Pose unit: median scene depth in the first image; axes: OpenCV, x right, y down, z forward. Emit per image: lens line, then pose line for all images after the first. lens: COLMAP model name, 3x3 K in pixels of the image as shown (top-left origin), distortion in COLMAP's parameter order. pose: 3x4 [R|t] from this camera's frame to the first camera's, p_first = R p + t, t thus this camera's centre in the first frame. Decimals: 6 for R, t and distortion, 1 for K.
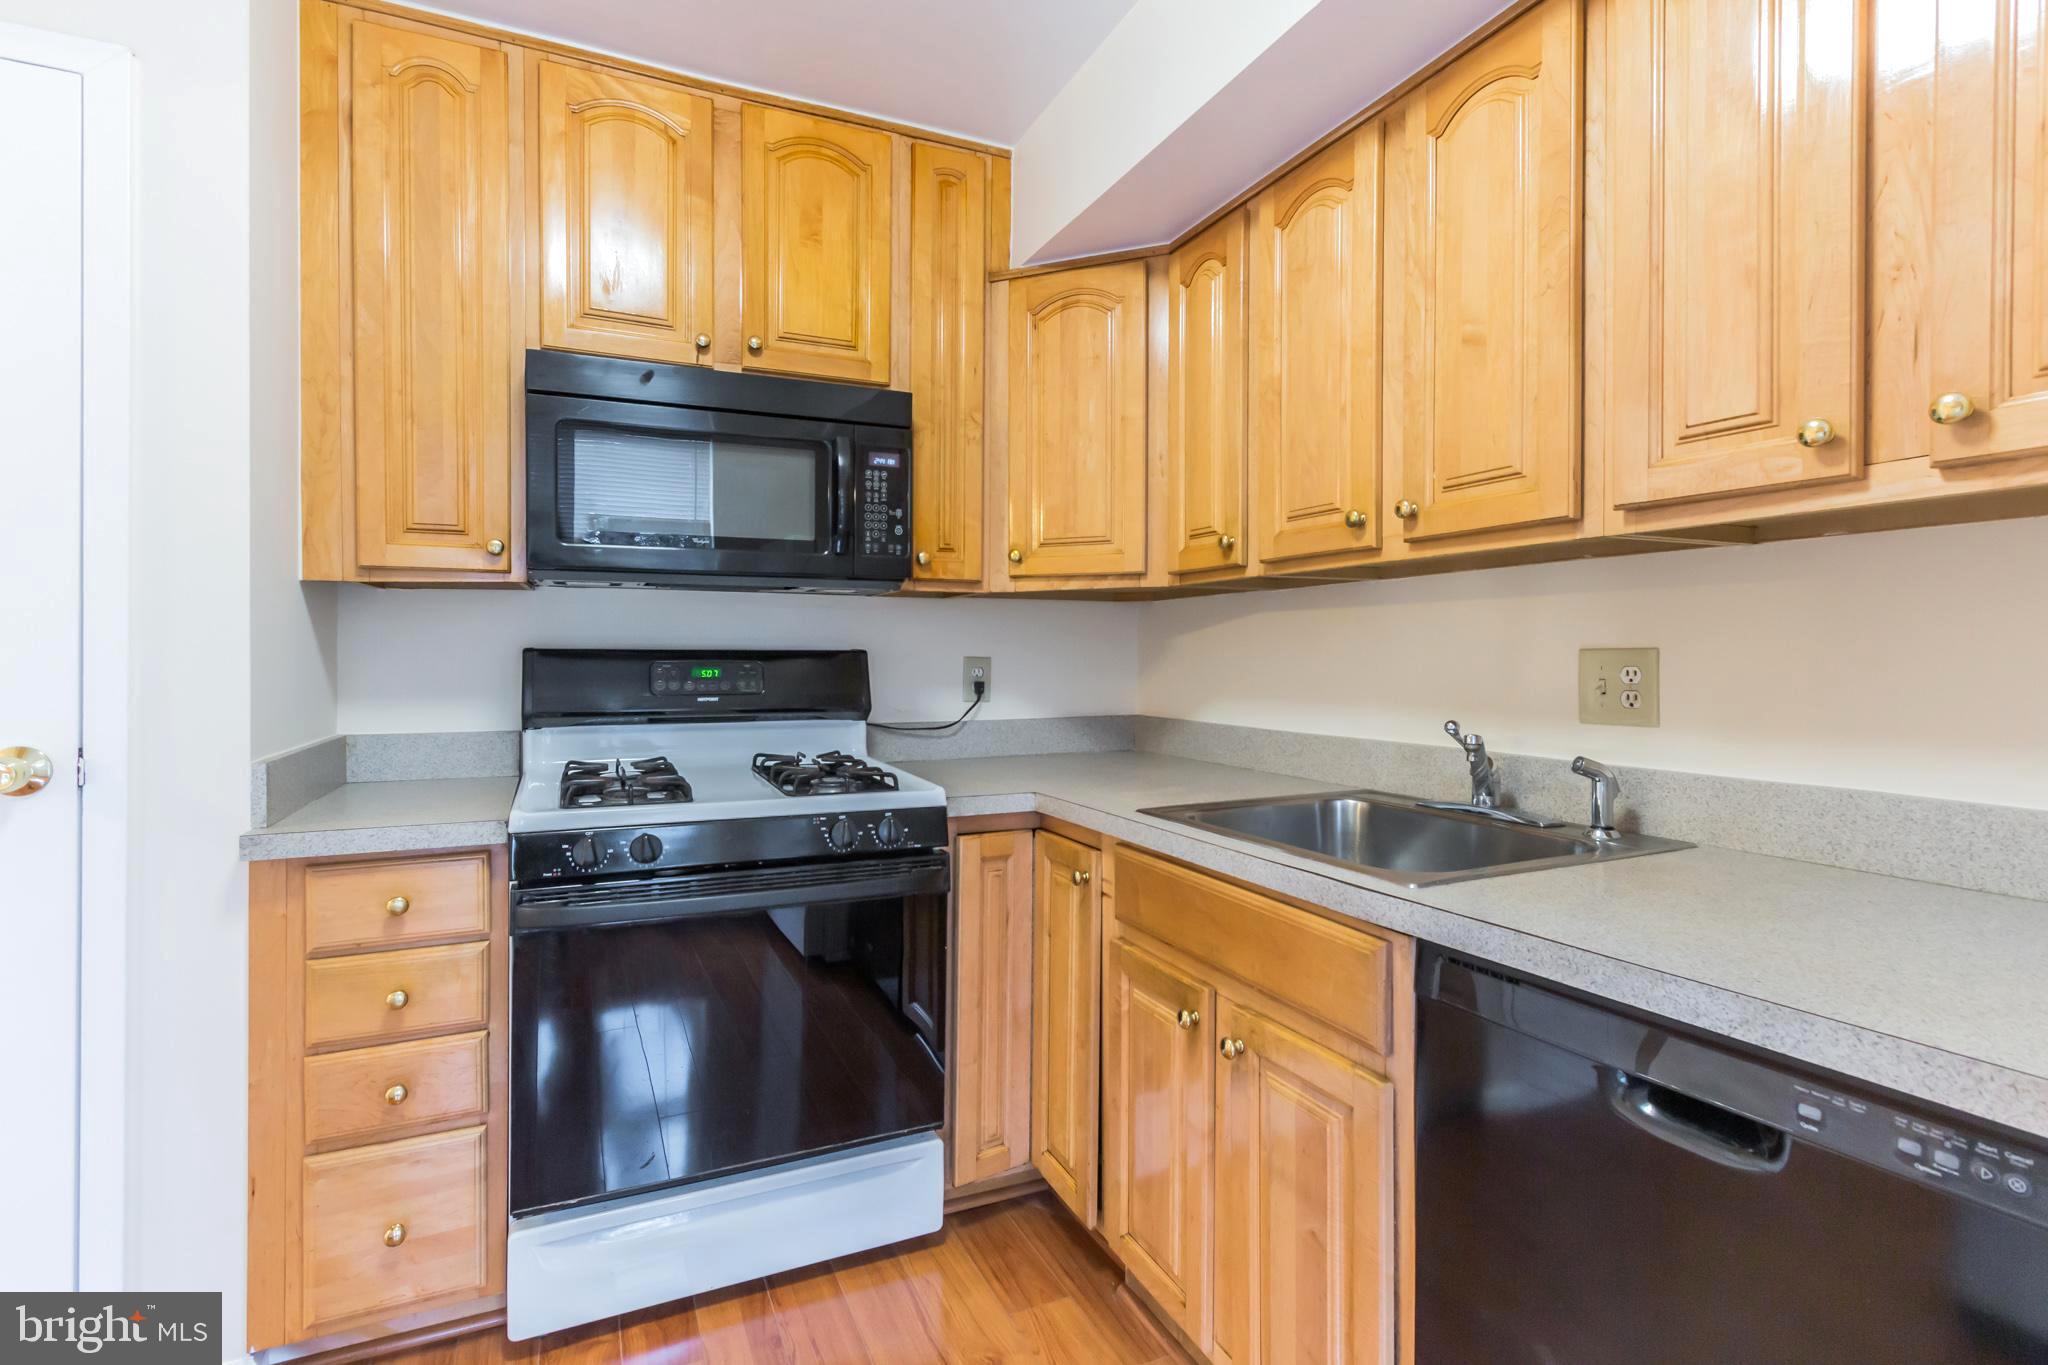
lens RADIAL K [[971.1, 0, 1026.4], [0, 971.1, 660.1], [0, 0, 1]] dist [0.010778, -0.000497]
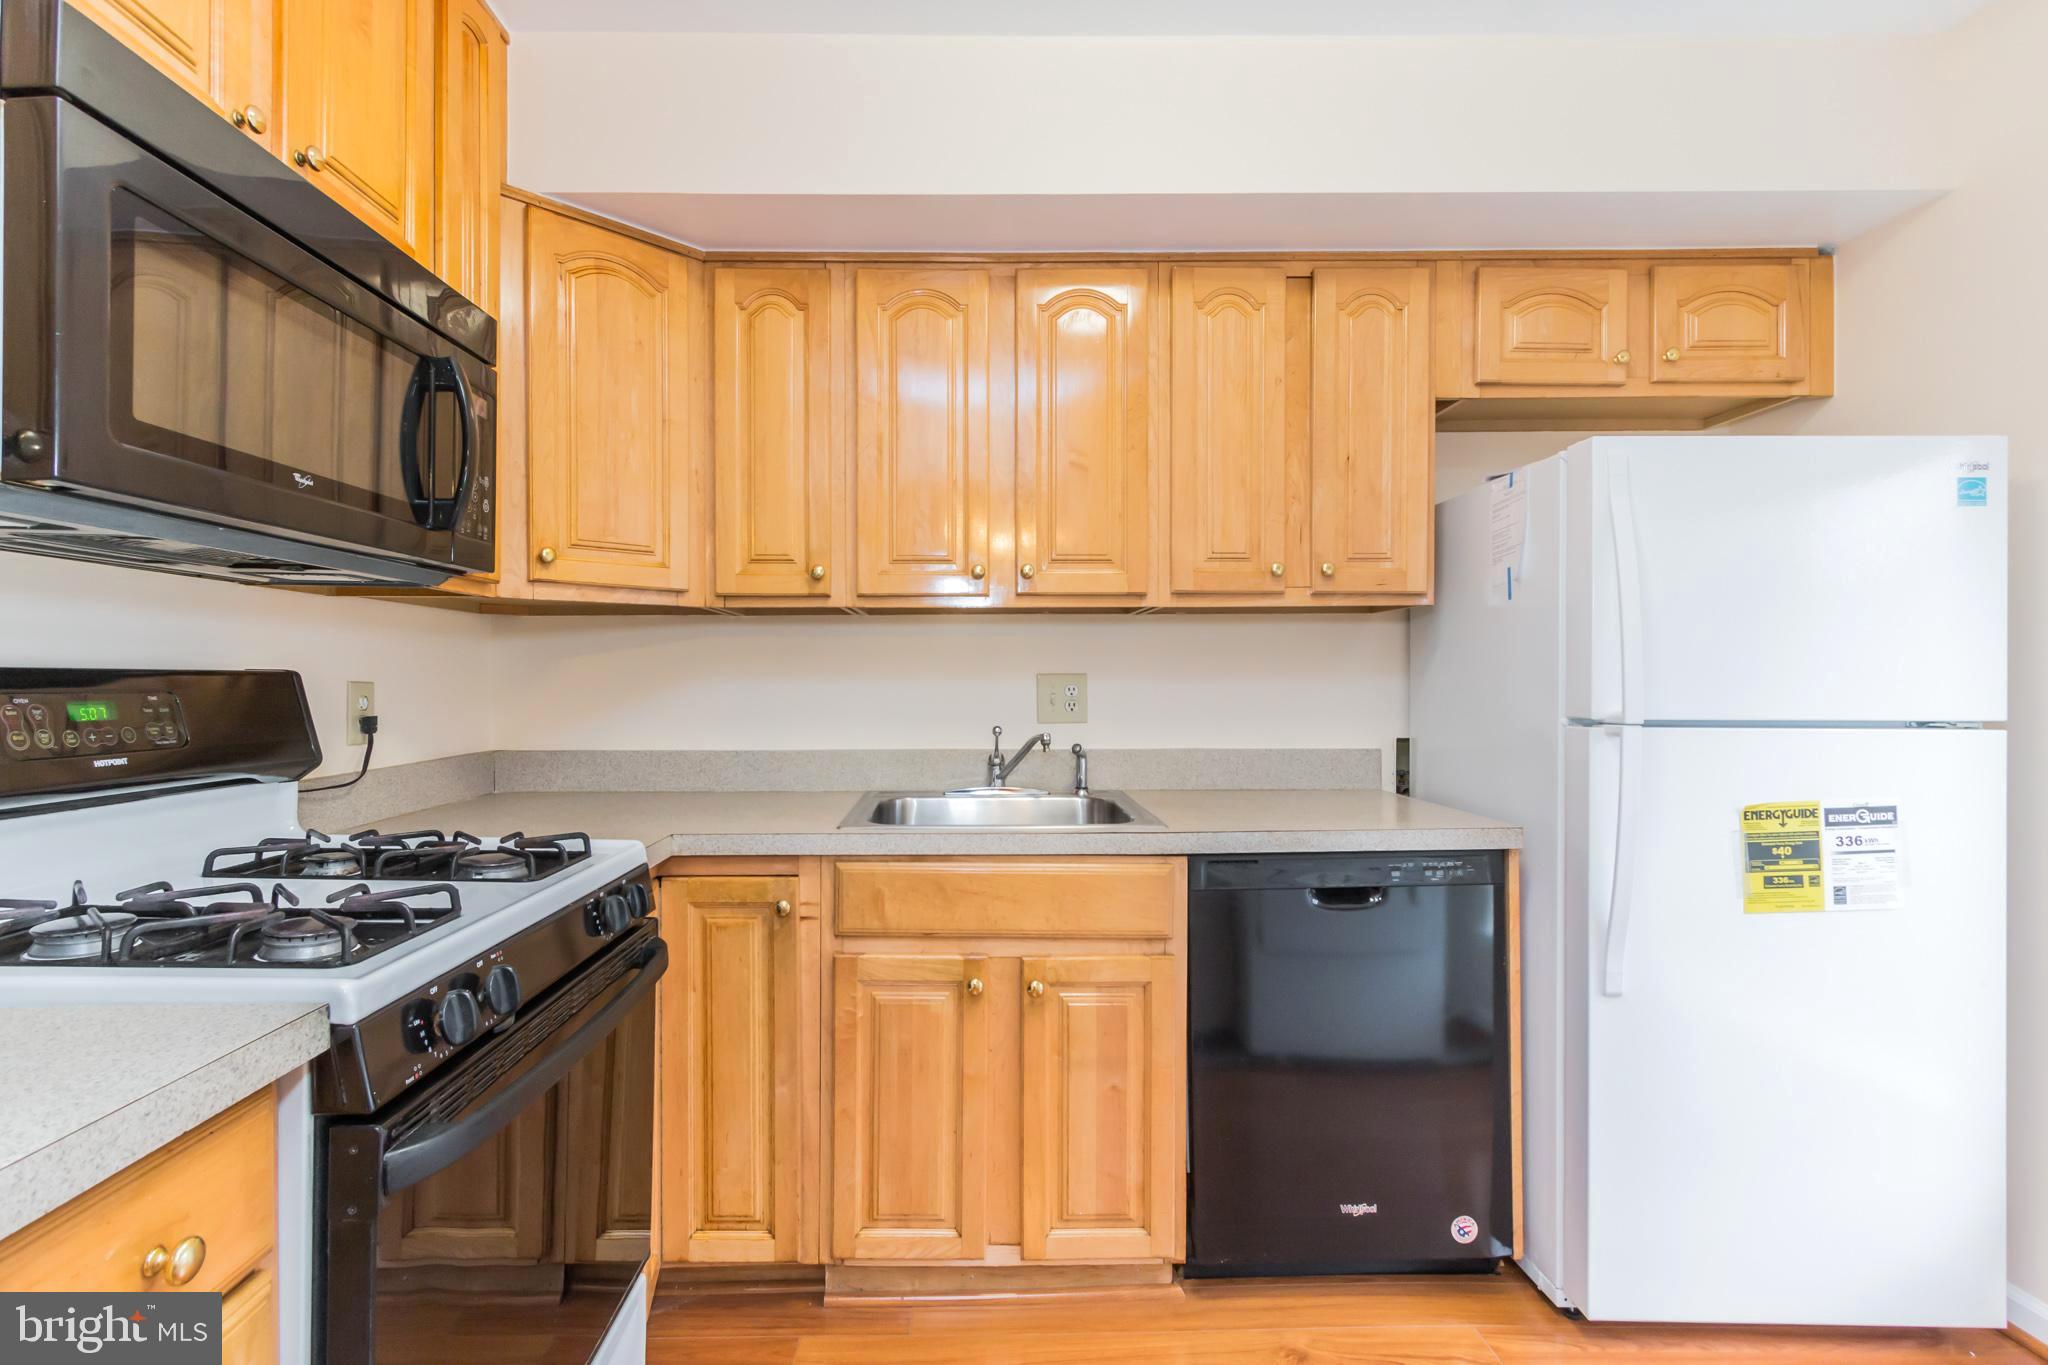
lens RADIAL K [[971.1, 0, 1029.6], [0, 971.1, 681.3], [0, 0, 1]] dist [0.010778, -0.000497]
pose [[0.390502, -0.003191, 0.920596, -0.646543], [0.006506, 0.999979, 0.000706, -0.000781], [-0.920579, 0.005714, 0.390515, 0.344690]]
